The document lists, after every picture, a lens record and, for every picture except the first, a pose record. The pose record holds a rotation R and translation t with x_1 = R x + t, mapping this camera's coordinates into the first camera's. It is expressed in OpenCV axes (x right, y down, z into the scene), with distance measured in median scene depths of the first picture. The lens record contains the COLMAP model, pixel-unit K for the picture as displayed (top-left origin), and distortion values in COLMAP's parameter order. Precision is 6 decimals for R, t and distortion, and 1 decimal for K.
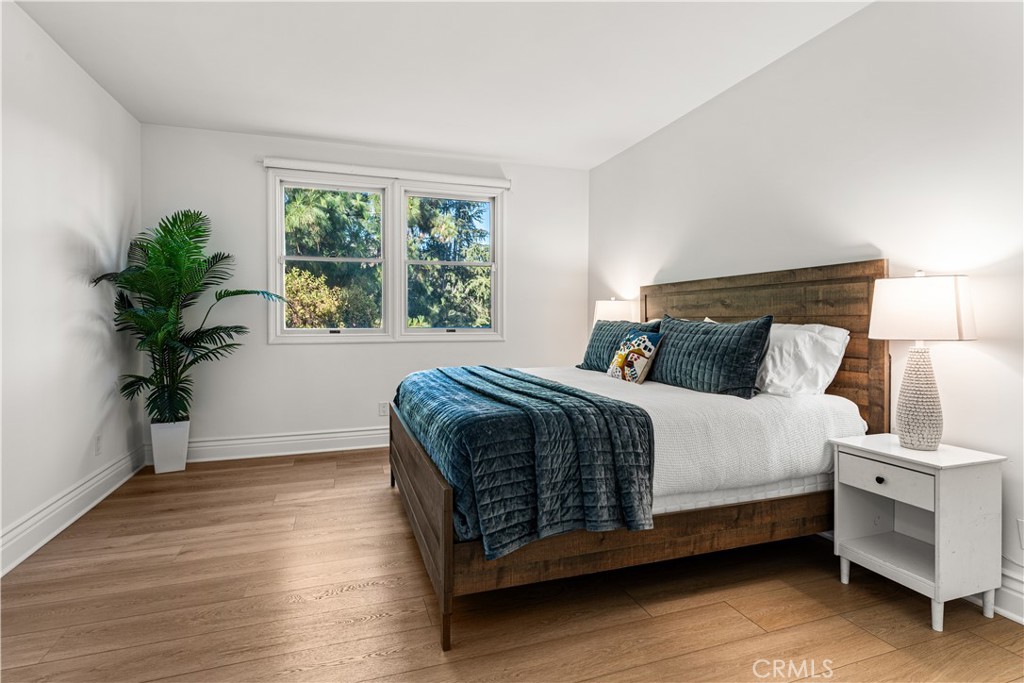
lens RADIAL K [[512.1, 0, 515.8], [0, 512.1, 334.4], [0, 0, 1]] dist [0.004243, -0.000394]
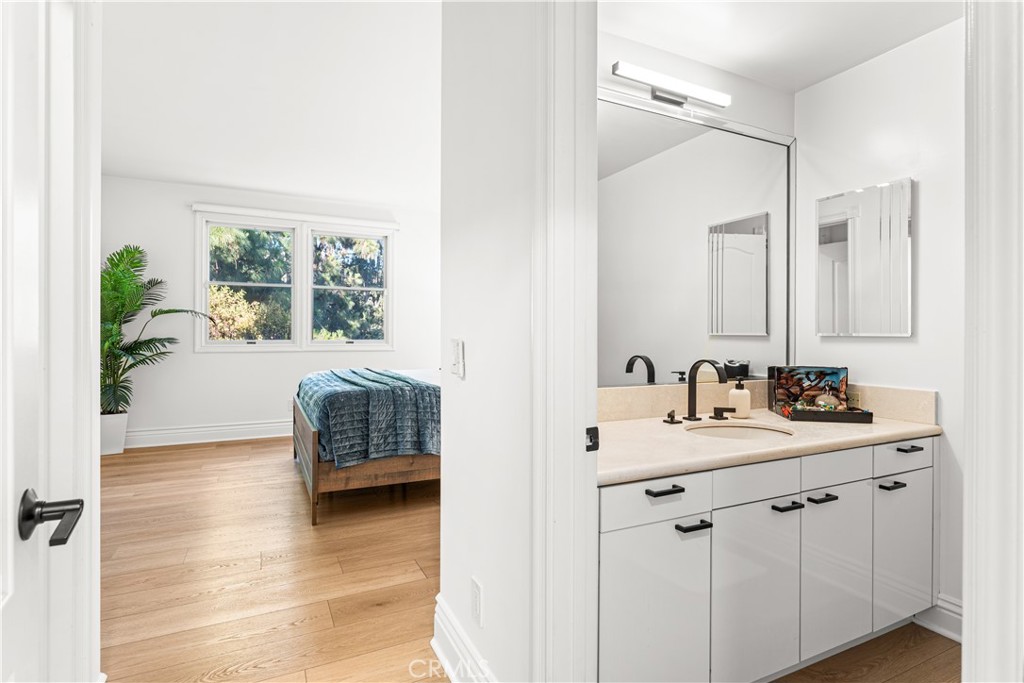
lens RADIAL K [[512.1, 0, 507.2], [0, 512.1, 341.6], [0, 0, 1]] dist [0.004243, -0.000394]
pose [[0.993036, 0.004477, 0.117724, 0.138727], [-0.002830, 0.999896, -0.014156, 0.008863], [-0.117775, 0.013724, 0.992945, -0.364453]]
